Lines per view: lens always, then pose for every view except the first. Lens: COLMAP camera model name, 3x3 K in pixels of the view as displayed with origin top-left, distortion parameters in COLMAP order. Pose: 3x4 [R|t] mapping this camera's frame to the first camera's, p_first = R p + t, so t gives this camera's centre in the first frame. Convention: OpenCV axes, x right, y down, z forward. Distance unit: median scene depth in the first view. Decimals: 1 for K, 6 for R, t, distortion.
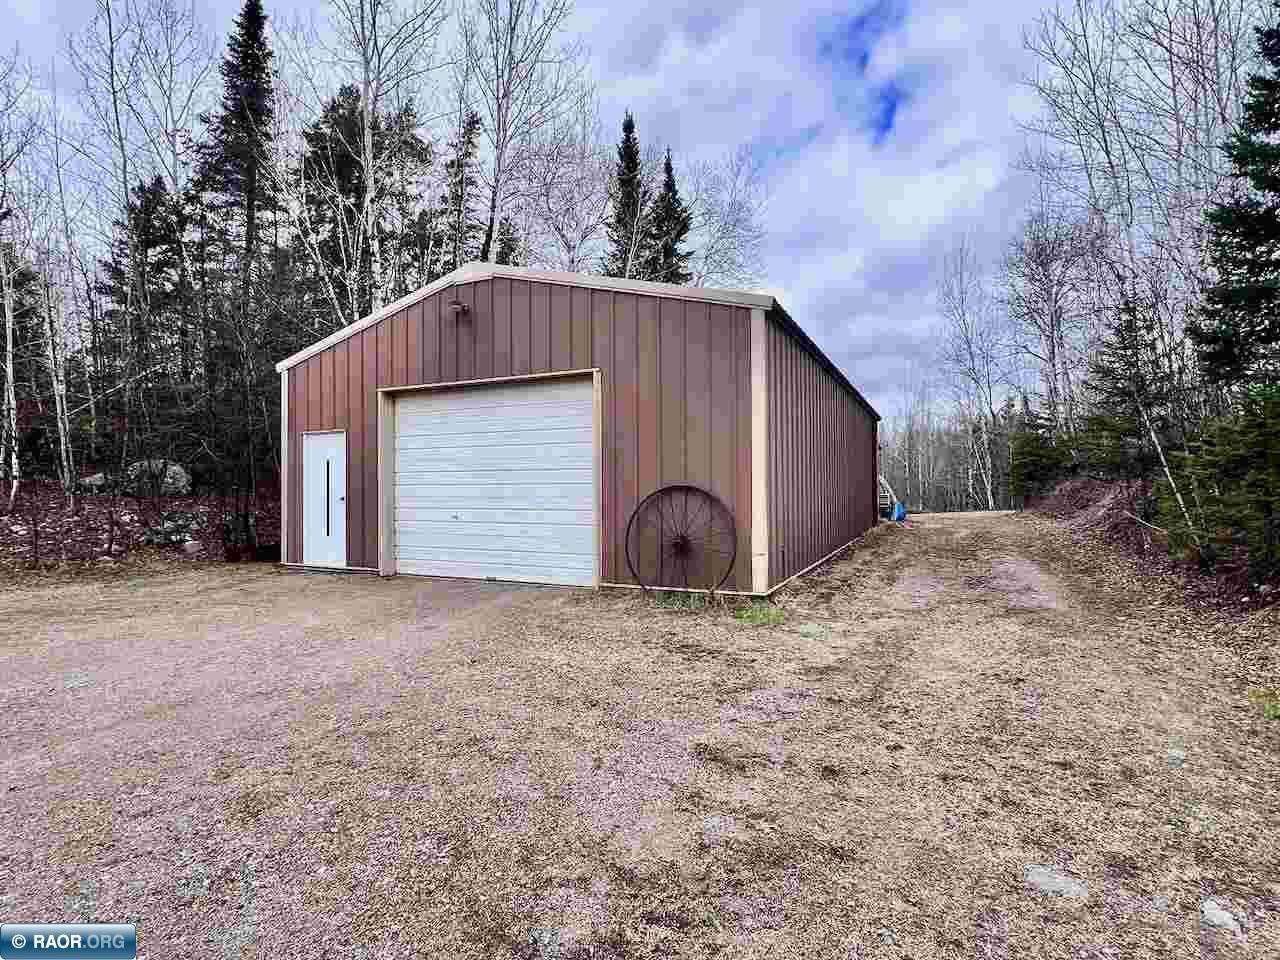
lens RADIAL K [[634.1, 0, 639.0], [0, 634.1, 483.0], [0, 0, 1]] dist [-0.000239, -0.000039]
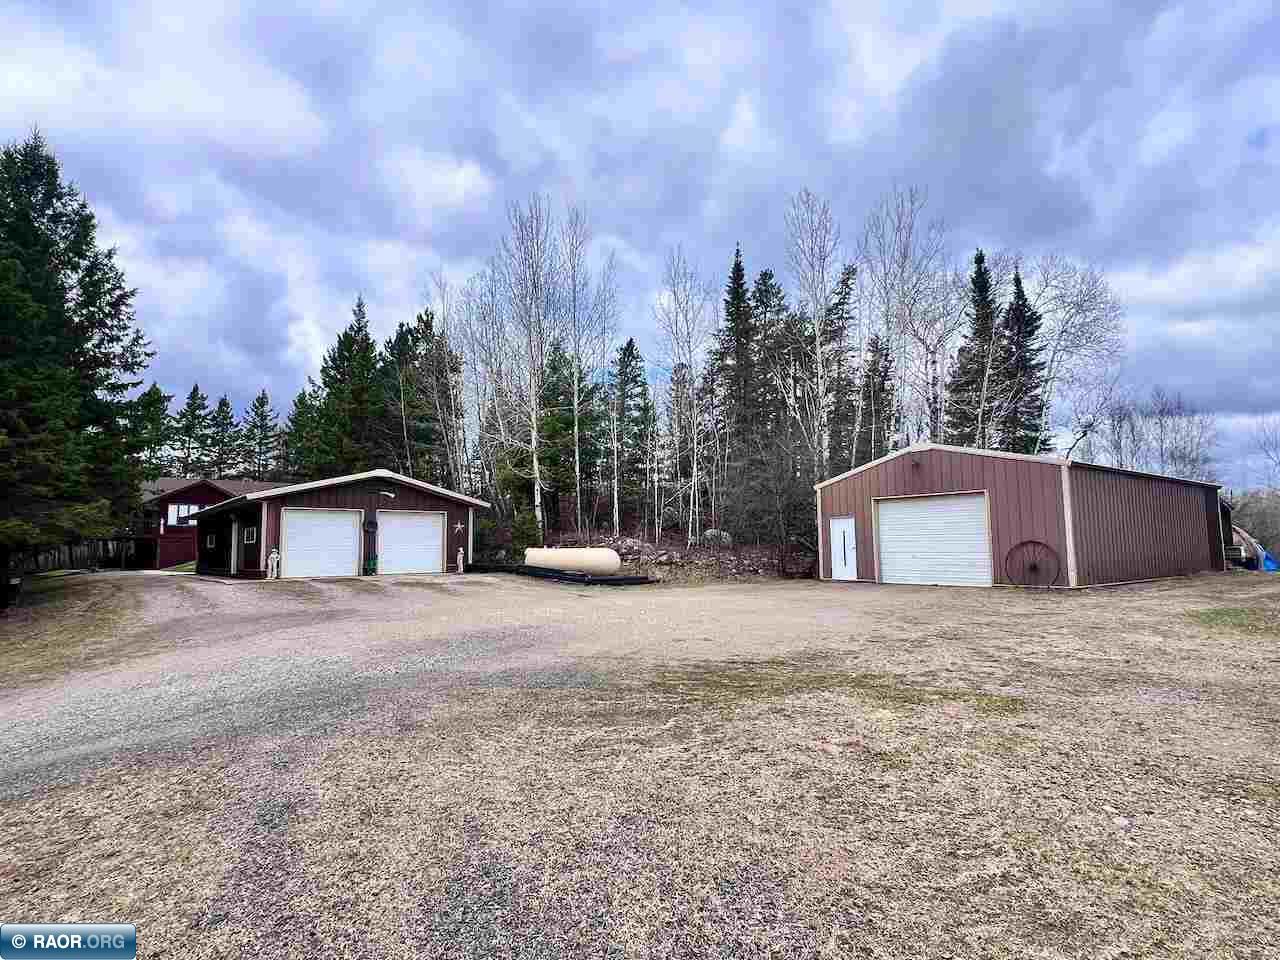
lens RADIAL K [[683.6, 0, 634.3], [0, 683.6, 482.3], [0, 0, 1]] dist [0.007673, 0.000547]
pose [[0.883725, -0.050215, -0.465305, -0.031172], [0.013712, 0.996578, -0.081508, -0.020169], [0.467806, 0.065651, 0.881390, -1.479890]]
